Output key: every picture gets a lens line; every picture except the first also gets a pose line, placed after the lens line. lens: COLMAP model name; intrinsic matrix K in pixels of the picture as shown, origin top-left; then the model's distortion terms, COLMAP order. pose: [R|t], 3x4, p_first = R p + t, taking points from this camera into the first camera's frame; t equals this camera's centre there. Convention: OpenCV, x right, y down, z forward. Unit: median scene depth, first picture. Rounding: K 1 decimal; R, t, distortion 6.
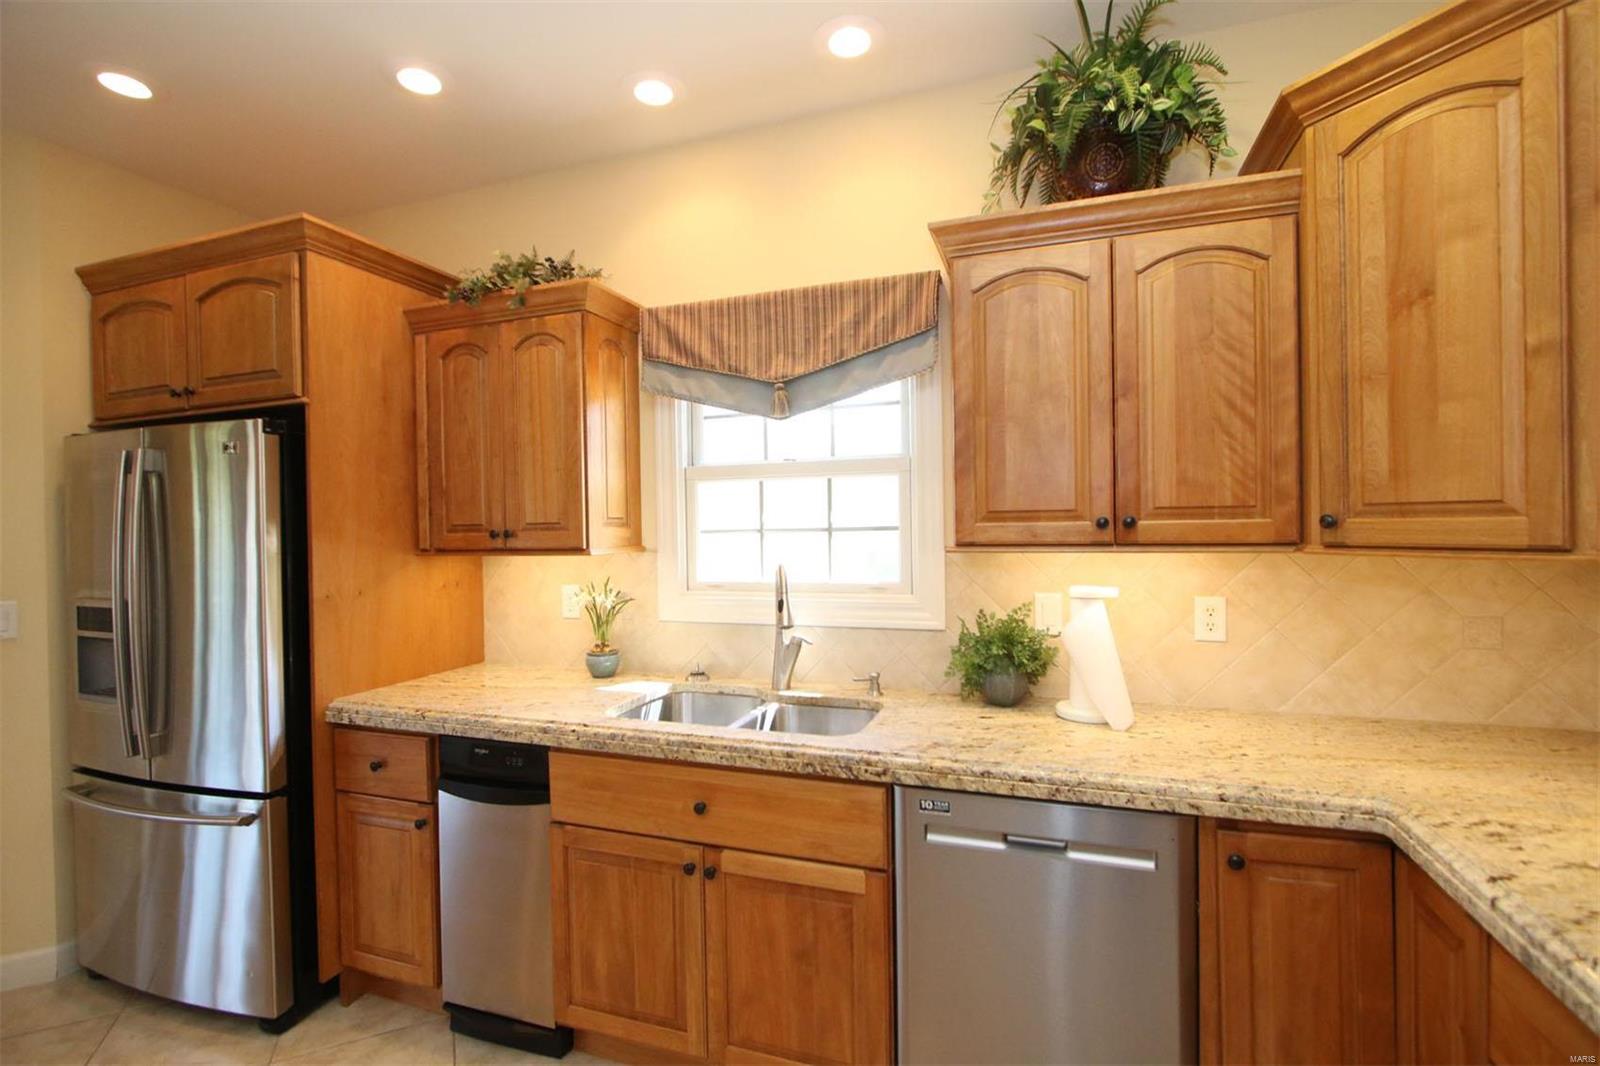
lens RADIAL K [[726.2, 0, 801.7], [0, 726.2, 526.2], [0, 0, 1]] dist [-0.020326, -0.000766]
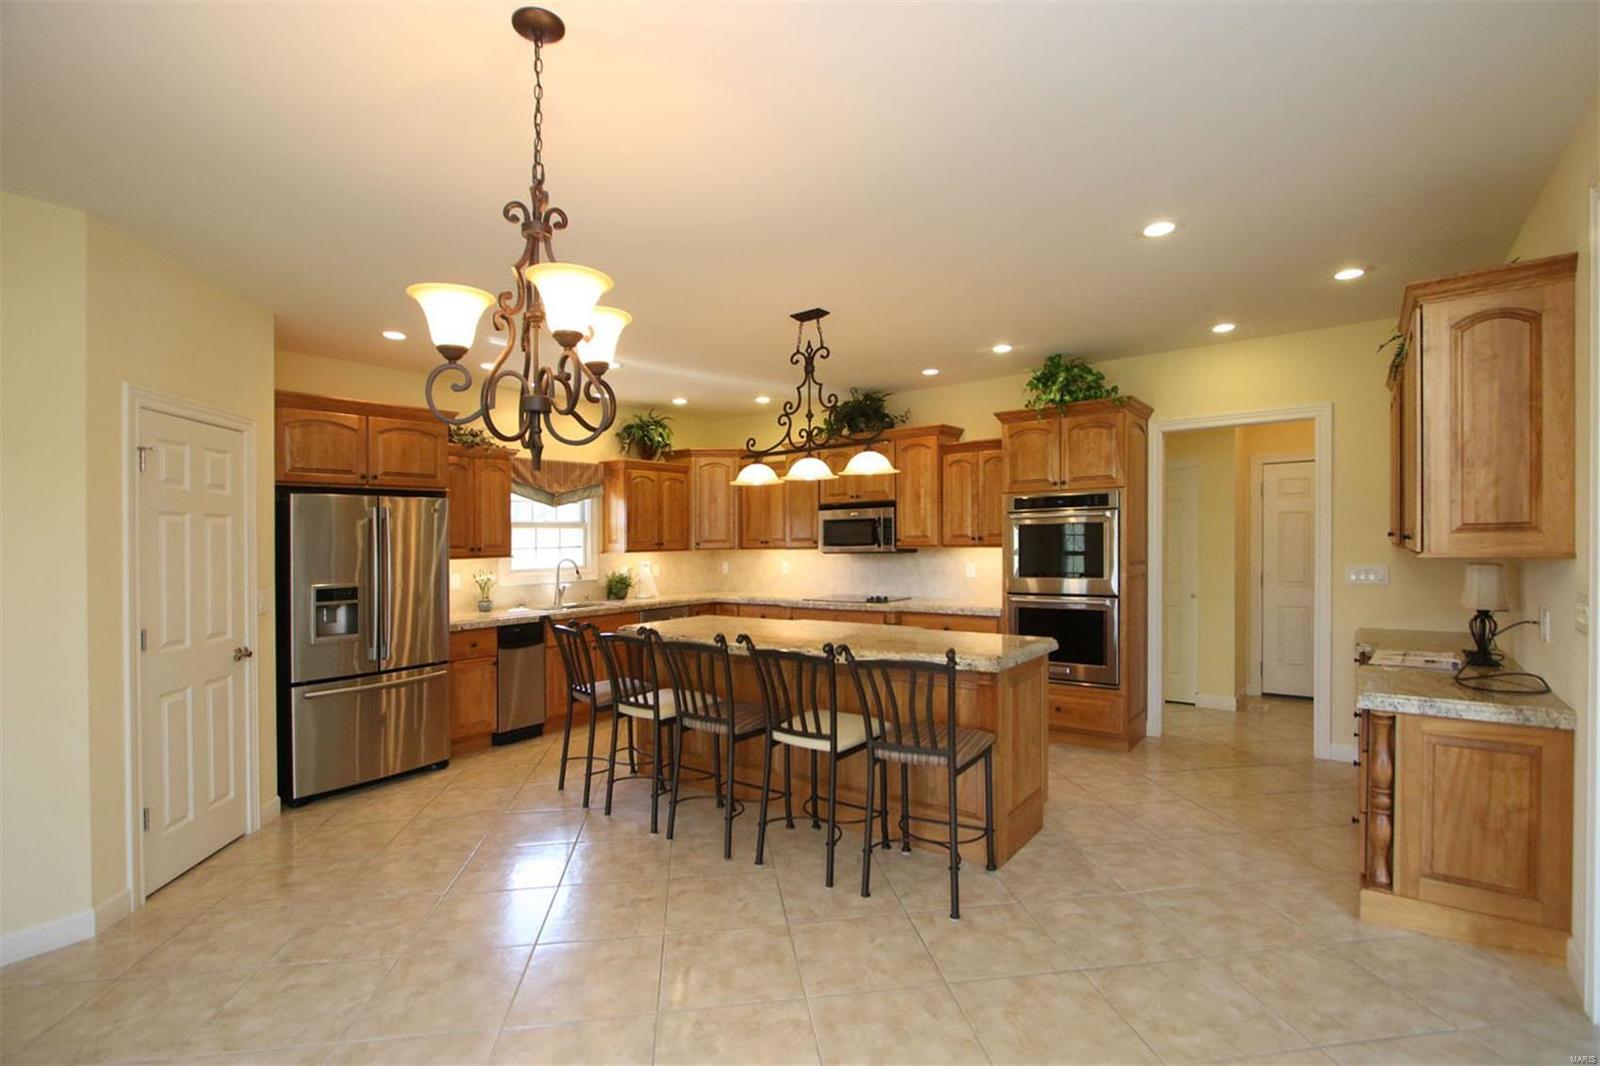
lens RADIAL K [[726.2, 0, 801.7], [0, 726.2, 526.2], [0, 0, 1]] dist [-0.020326, -0.000766]
pose [[0.296312, 0.028108, 0.954678, -2.451684], [0.017396, 0.999242, -0.034819, 0.037756], [-0.954933, 0.026925, 0.295598, -0.727076]]
